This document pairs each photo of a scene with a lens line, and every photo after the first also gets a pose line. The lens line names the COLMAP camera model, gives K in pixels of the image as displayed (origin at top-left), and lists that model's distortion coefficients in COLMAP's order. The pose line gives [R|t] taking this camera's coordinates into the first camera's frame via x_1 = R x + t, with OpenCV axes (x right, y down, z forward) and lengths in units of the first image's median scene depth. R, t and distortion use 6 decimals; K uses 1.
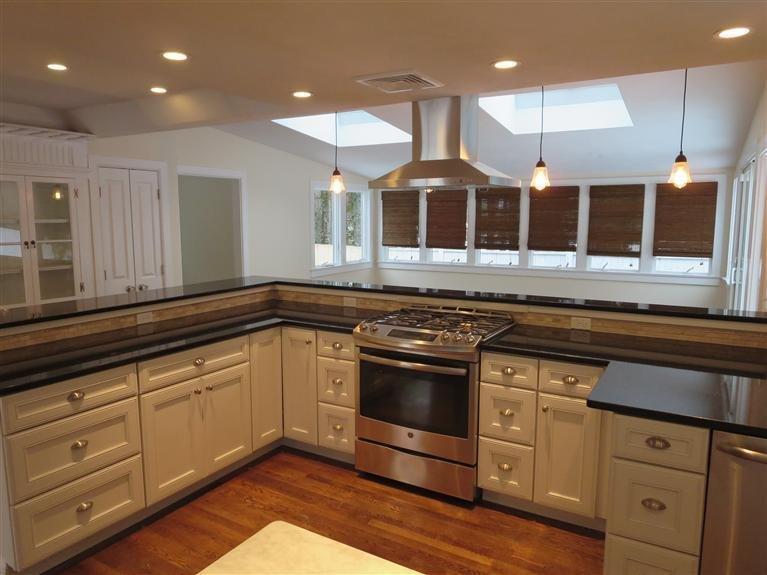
lens RADIAL K [[540.1, 0, 381.2], [0, 540.1, 288.9], [0, 0, 1]] dist [-0.000987, -0.000308]
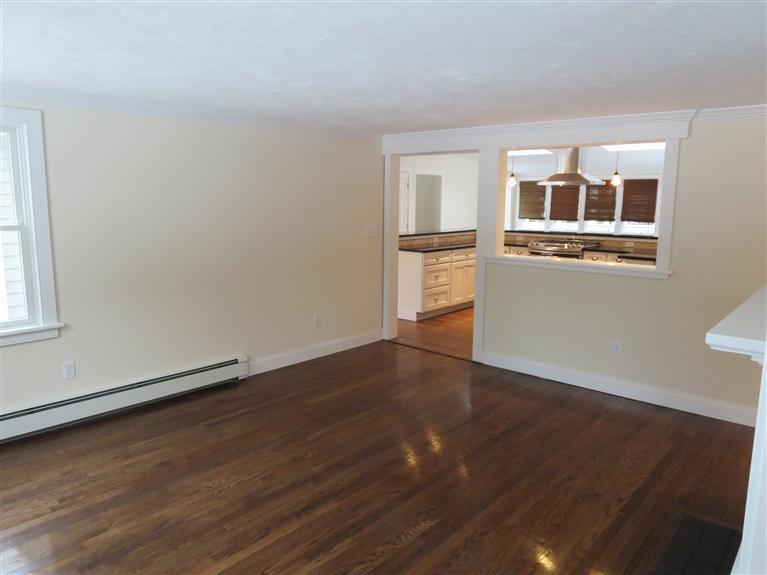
lens RADIAL K [[553.0, 0, 376.1], [0, 553.0, 287.0], [0, 0, 1]] dist [-0.018086, 0.000542]
pose [[0.981498, 0.033719, -0.188478, -0.239574], [-0.029466, 0.999245, 0.025320, 0.215621], [0.189189, -0.019298, 0.981751, -1.495931]]
